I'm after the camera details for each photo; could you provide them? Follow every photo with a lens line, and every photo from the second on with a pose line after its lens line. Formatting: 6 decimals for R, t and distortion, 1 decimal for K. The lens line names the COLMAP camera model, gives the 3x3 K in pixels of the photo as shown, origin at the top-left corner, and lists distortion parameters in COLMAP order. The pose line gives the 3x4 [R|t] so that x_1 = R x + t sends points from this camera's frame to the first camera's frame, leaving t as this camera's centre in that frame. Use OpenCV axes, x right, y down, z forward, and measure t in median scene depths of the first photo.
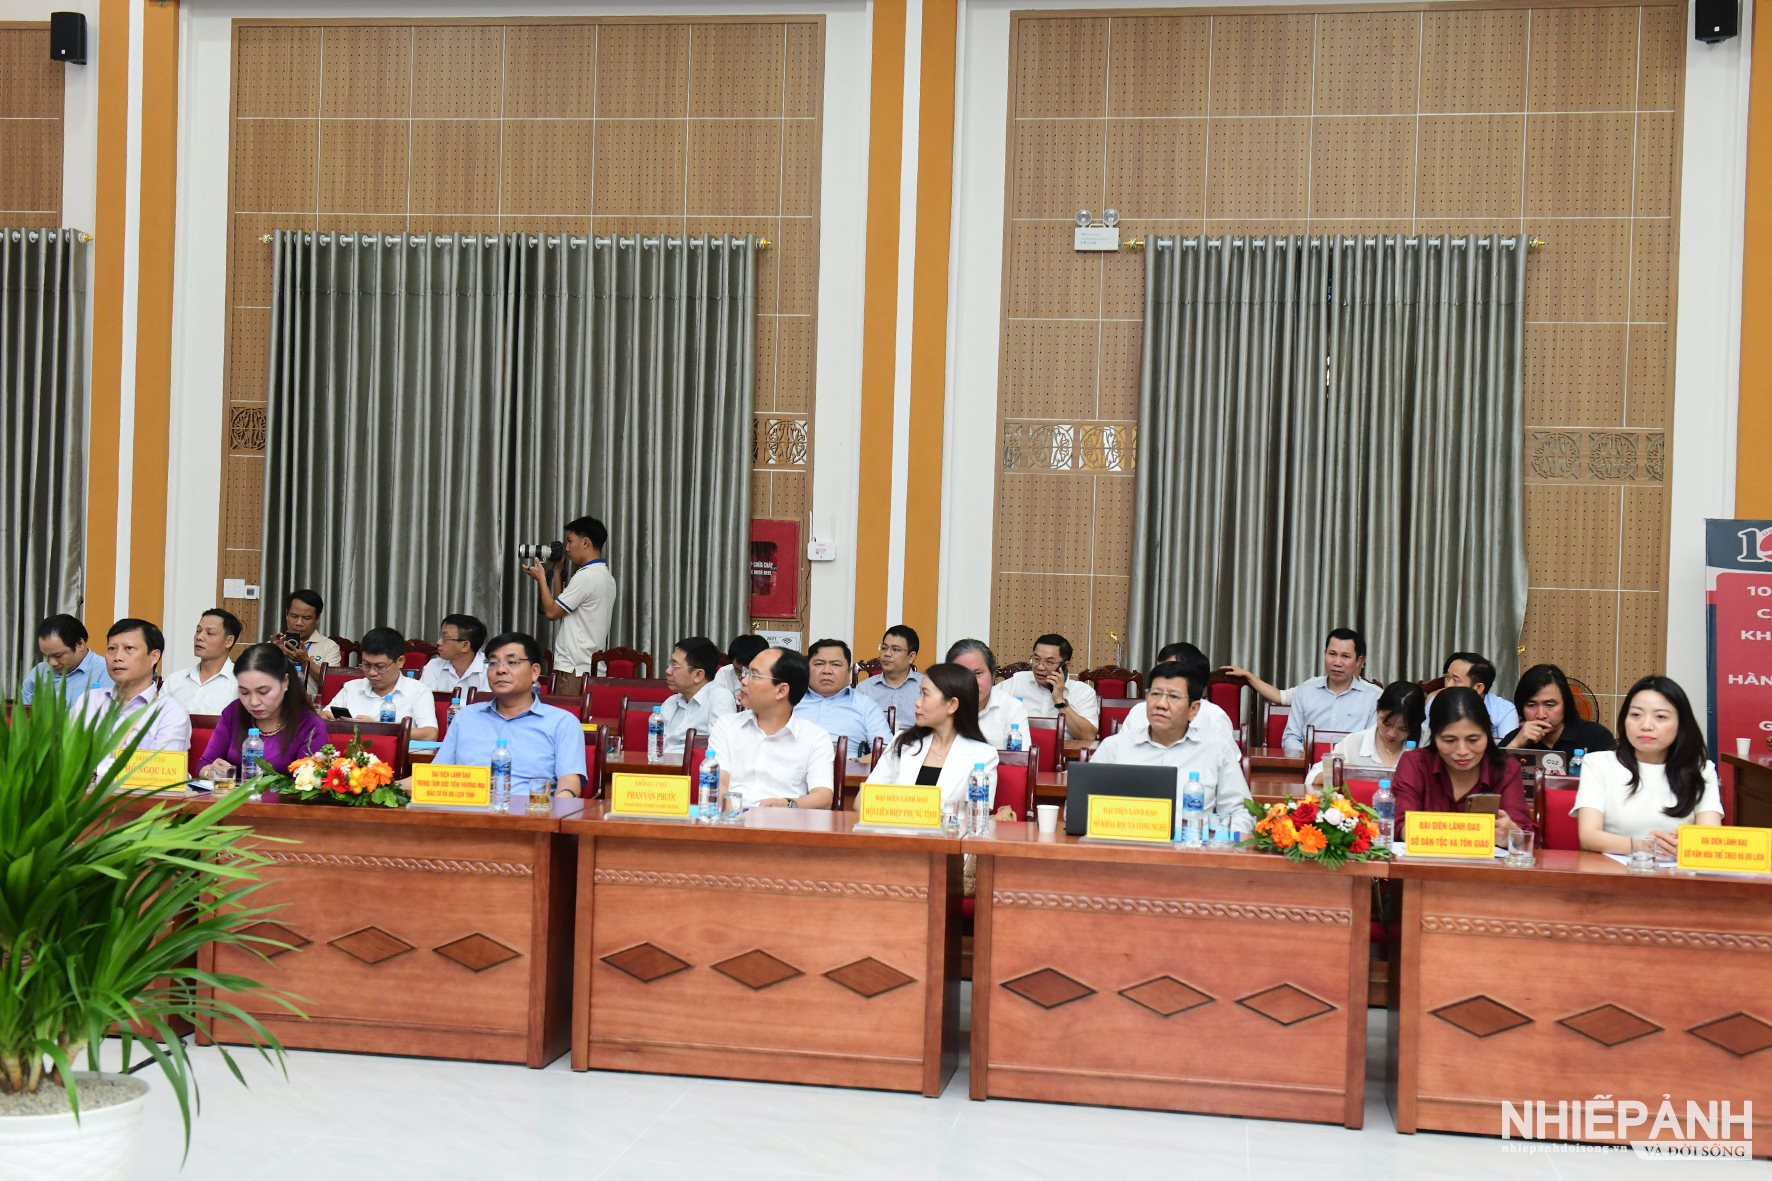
lens RADIAL K [[1982.9, 0, 885.1], [0, 1982.9, 594.8], [0, 0, 1]] dist [0.060135, 0.000000]
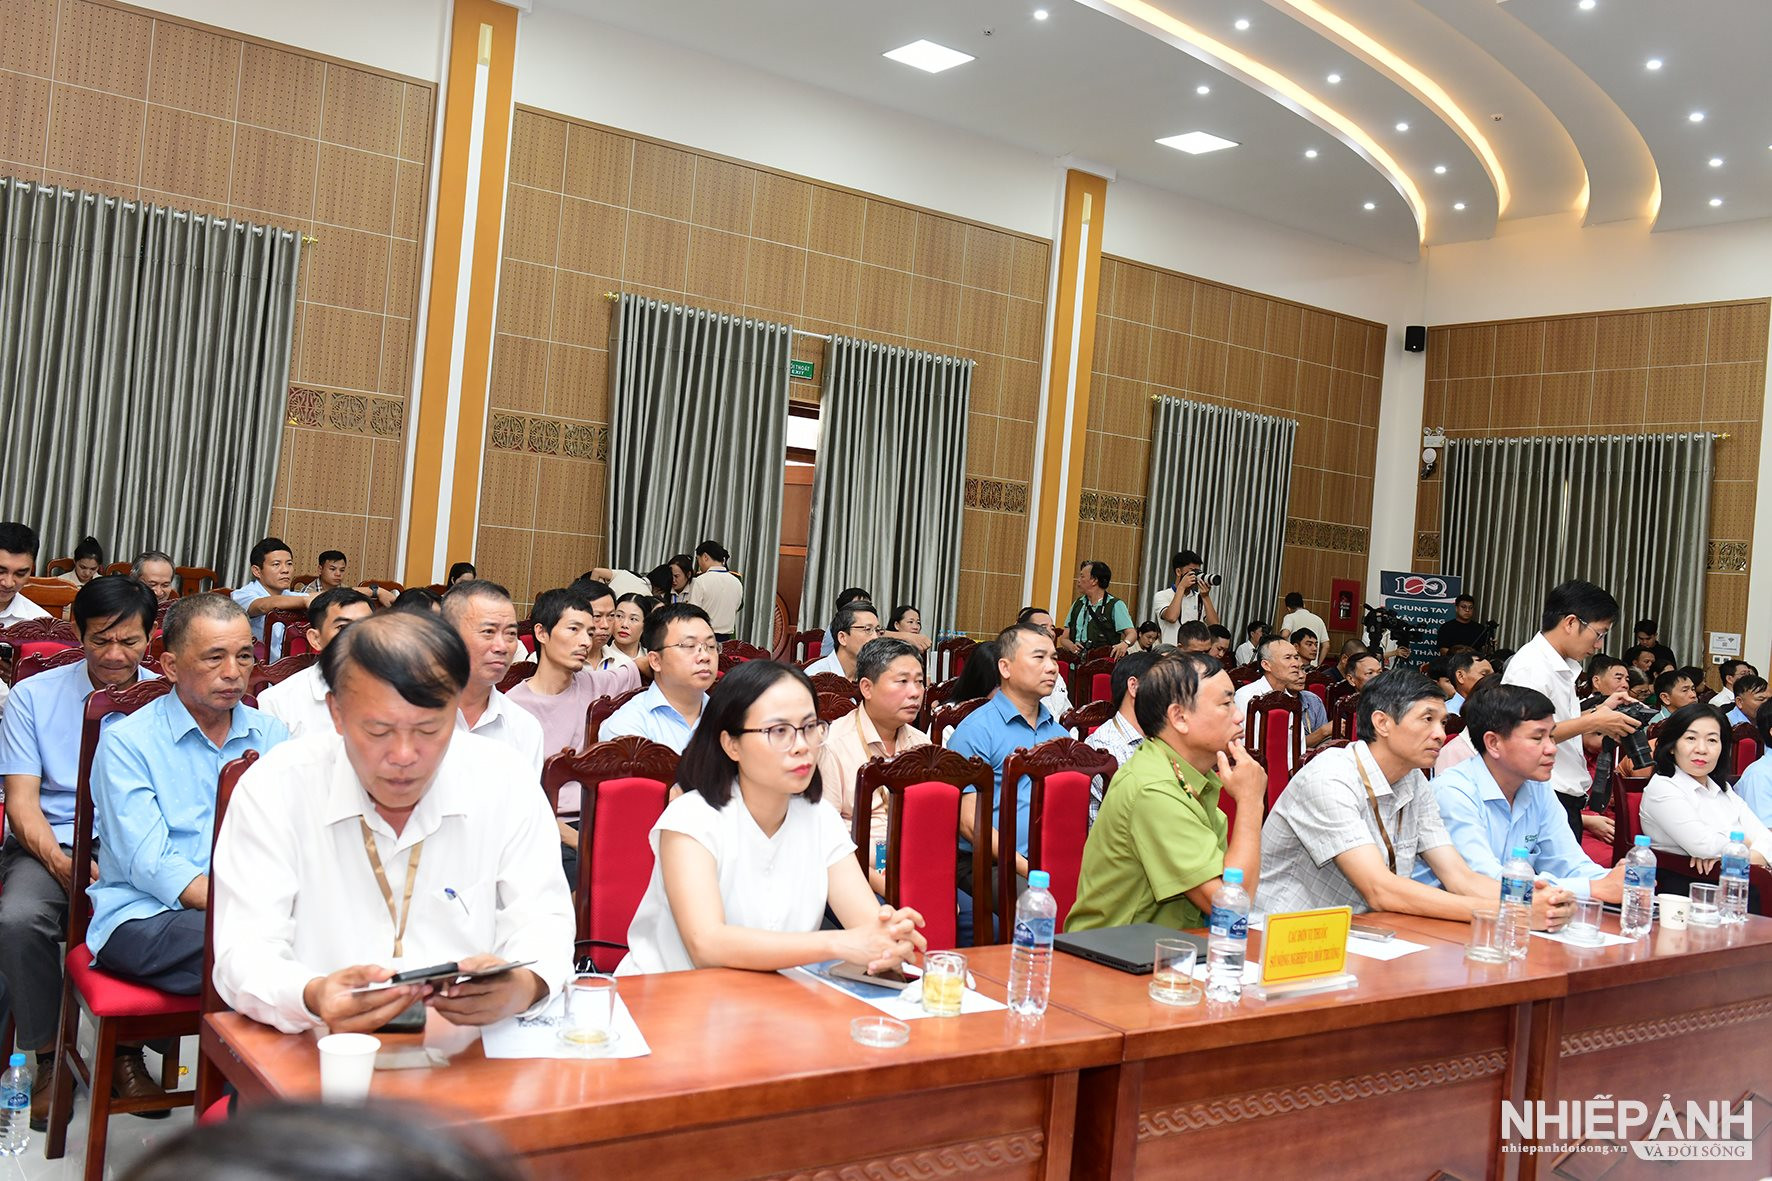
lens RADIAL K [[1555.5, 0, 884.7], [0, 1555.5, 588.7], [0, 0, 1]] dist [0.019270, 0.003300]
pose [[0.722934, 0.023133, 0.690529, -0.213184], [-0.058194, 0.997927, 0.027494, -0.006548], [-0.688462, -0.060061, 0.722782, 0.031115]]
